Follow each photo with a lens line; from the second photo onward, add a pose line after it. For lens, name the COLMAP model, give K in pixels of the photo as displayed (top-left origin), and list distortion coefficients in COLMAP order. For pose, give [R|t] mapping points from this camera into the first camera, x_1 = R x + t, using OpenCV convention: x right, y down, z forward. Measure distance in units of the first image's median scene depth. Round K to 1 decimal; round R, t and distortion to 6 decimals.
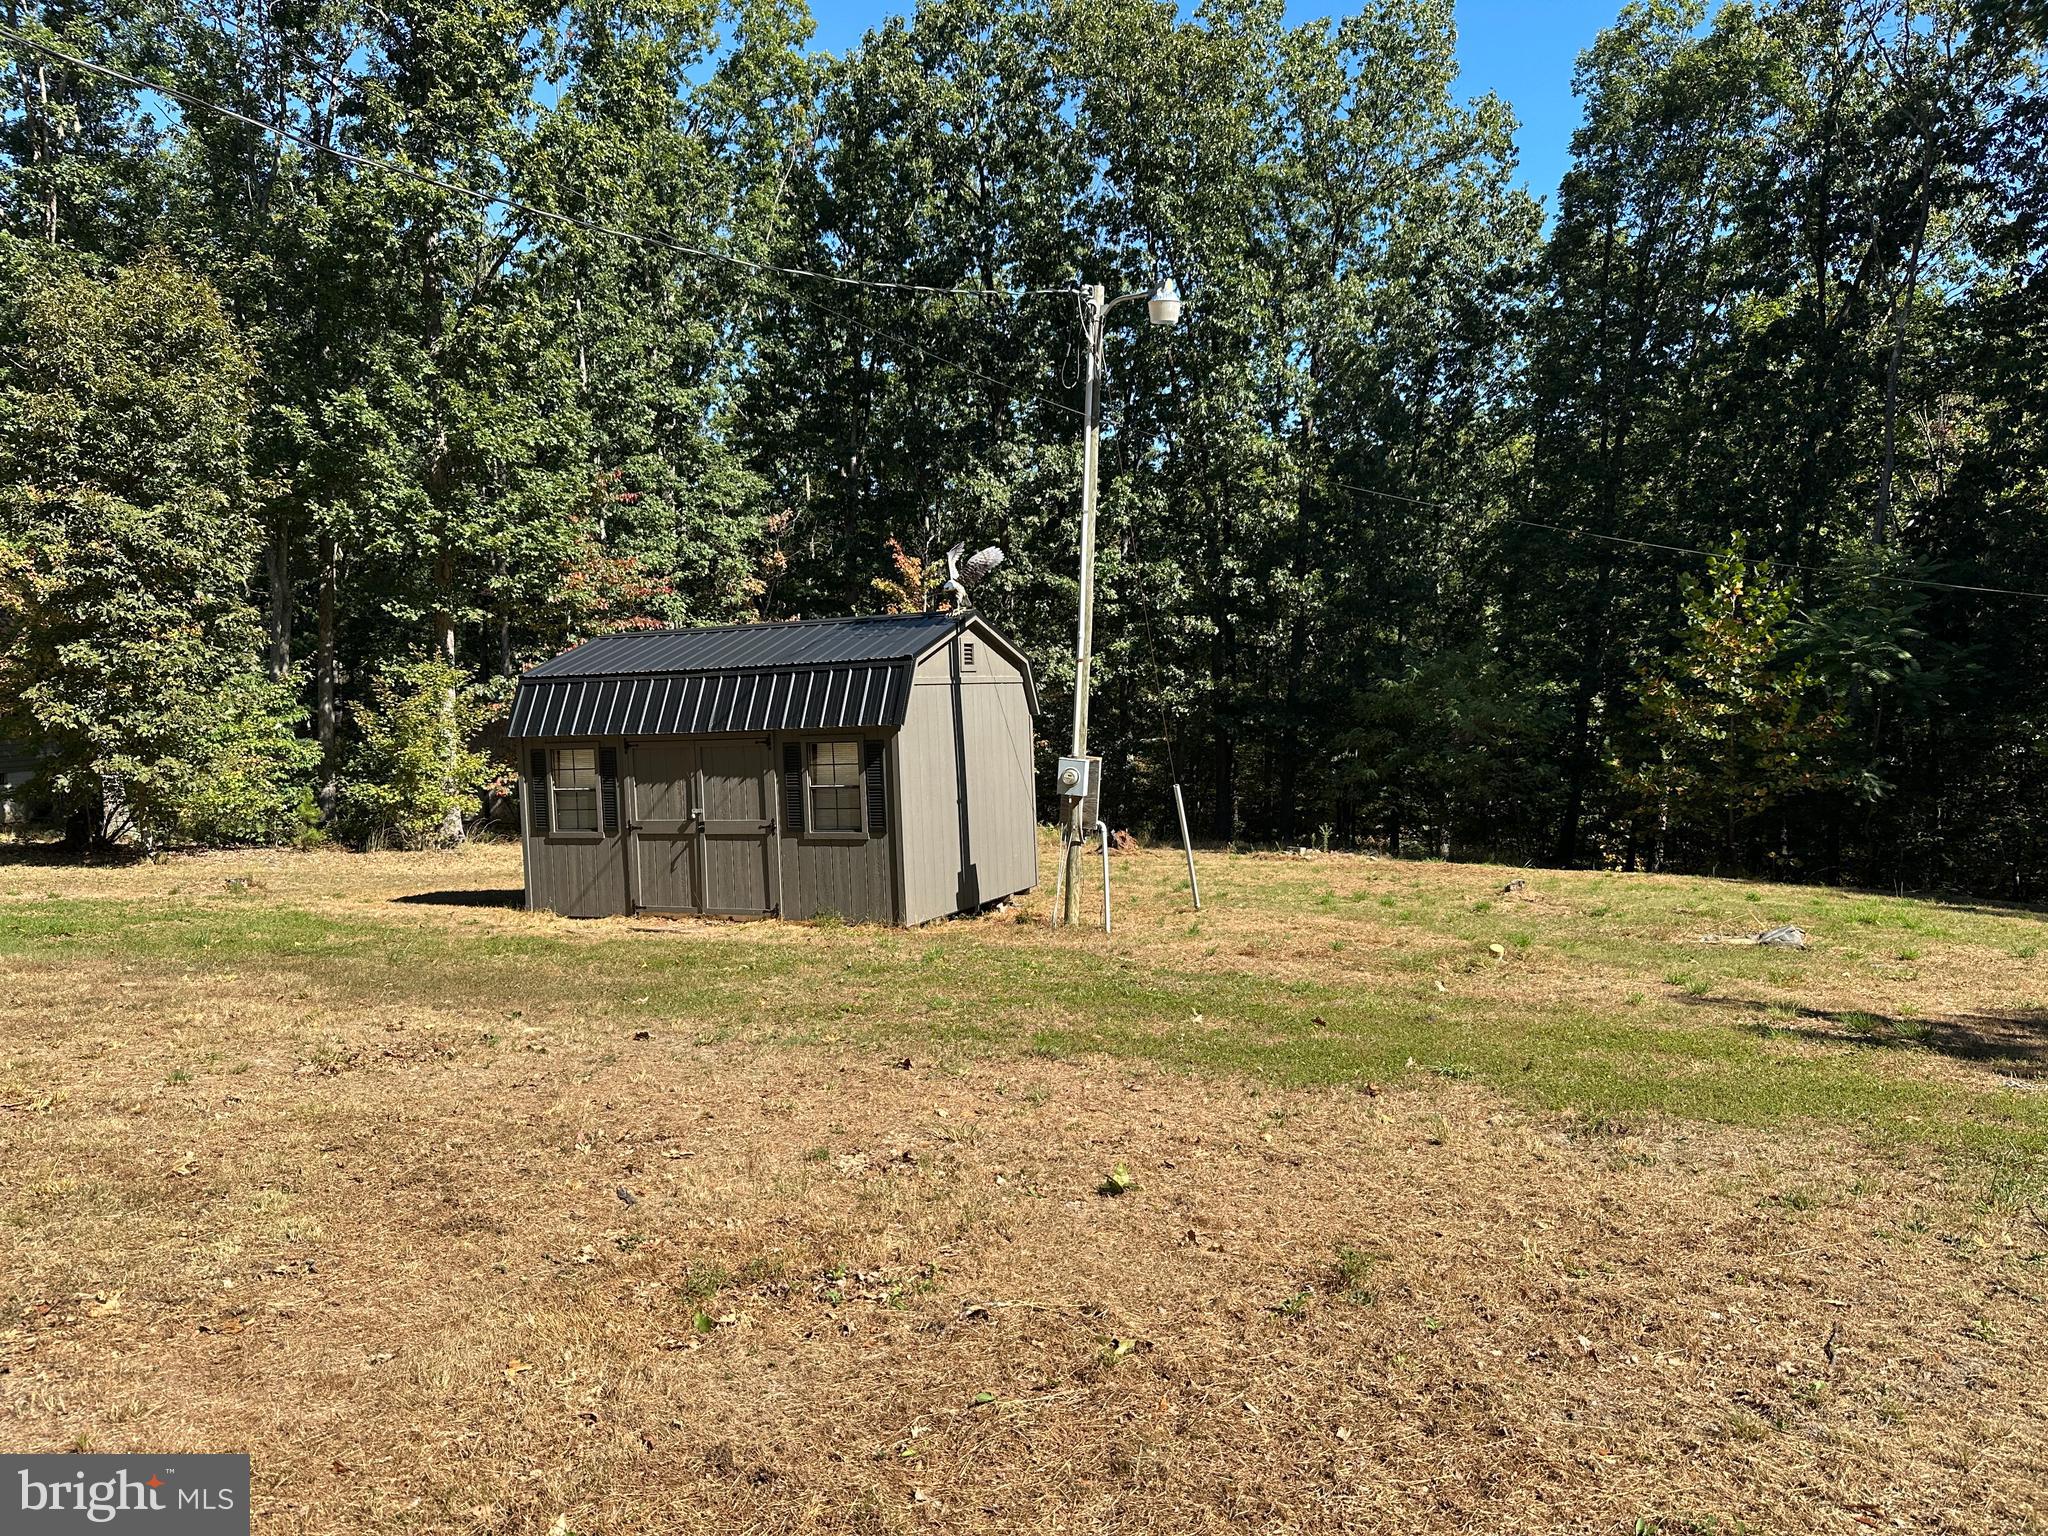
lens RADIAL K [[1433.9, 0, 1024.0], [0, 1433.9, 768.0], [0, 0, 1]] dist [-0.000196, -0.000153]
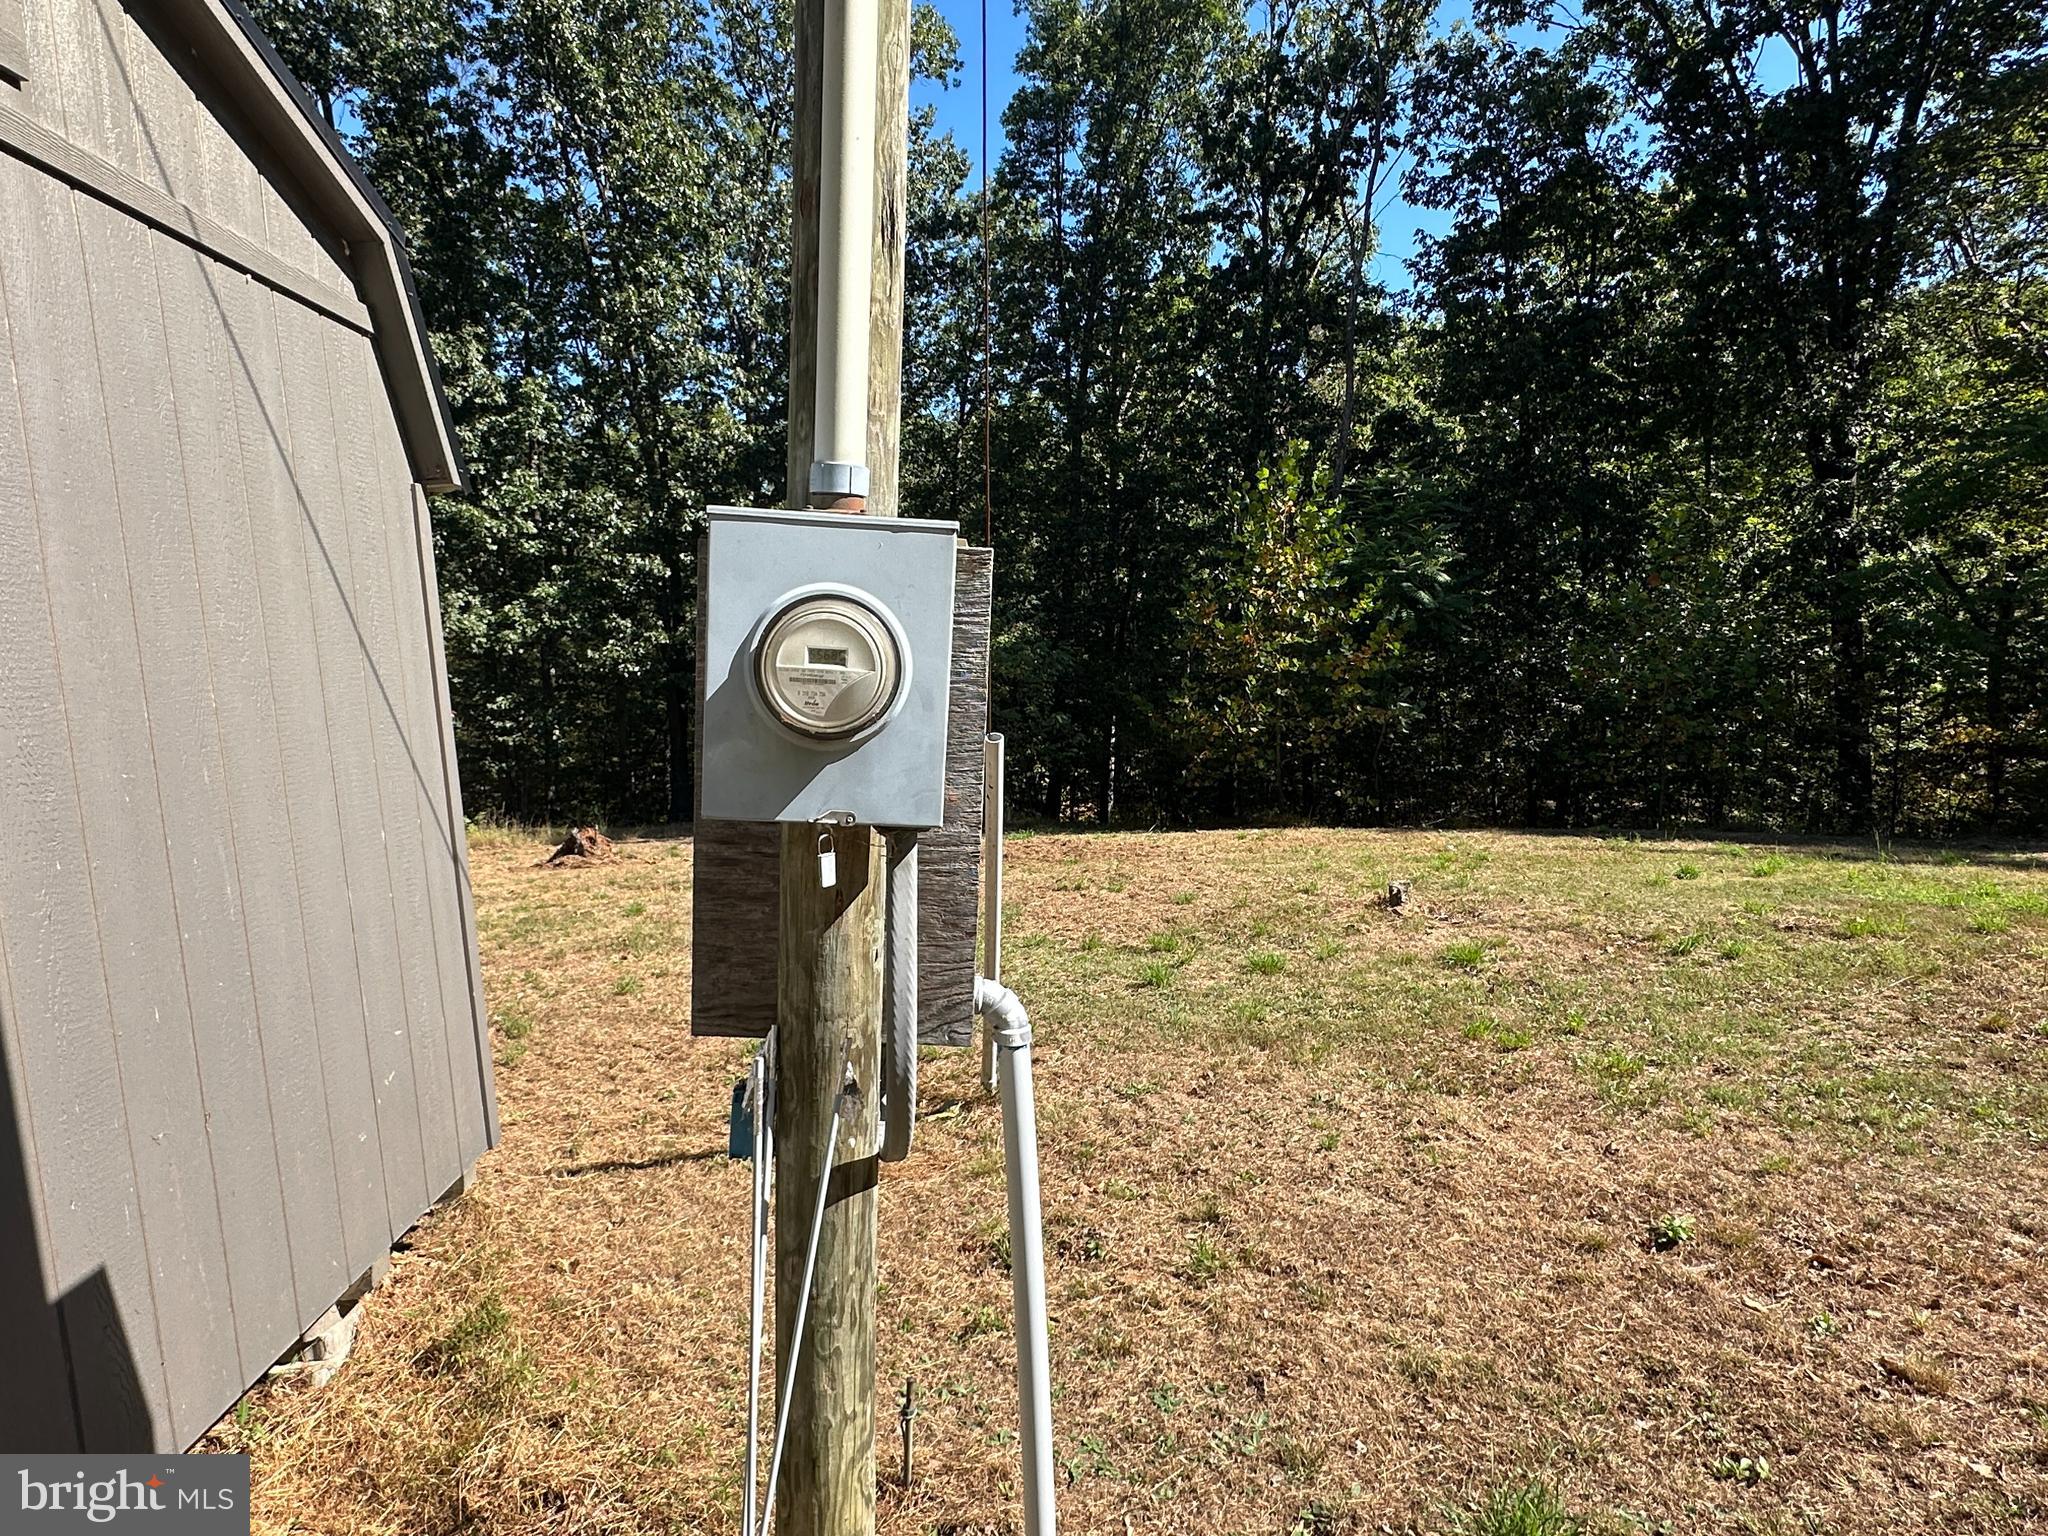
lens RADIAL K [[1200.7, 0, 1024.0], [0, 1200.7, 768.0], [0, 0, 1]] dist [0.005556, 0.000342]
pose [[0.893634, -0.062433, 0.444433, 0.001497], [0.051720, 0.998005, 0.036203, 0.005261], [-0.445806, -0.009366, 0.895080, 0.404218]]
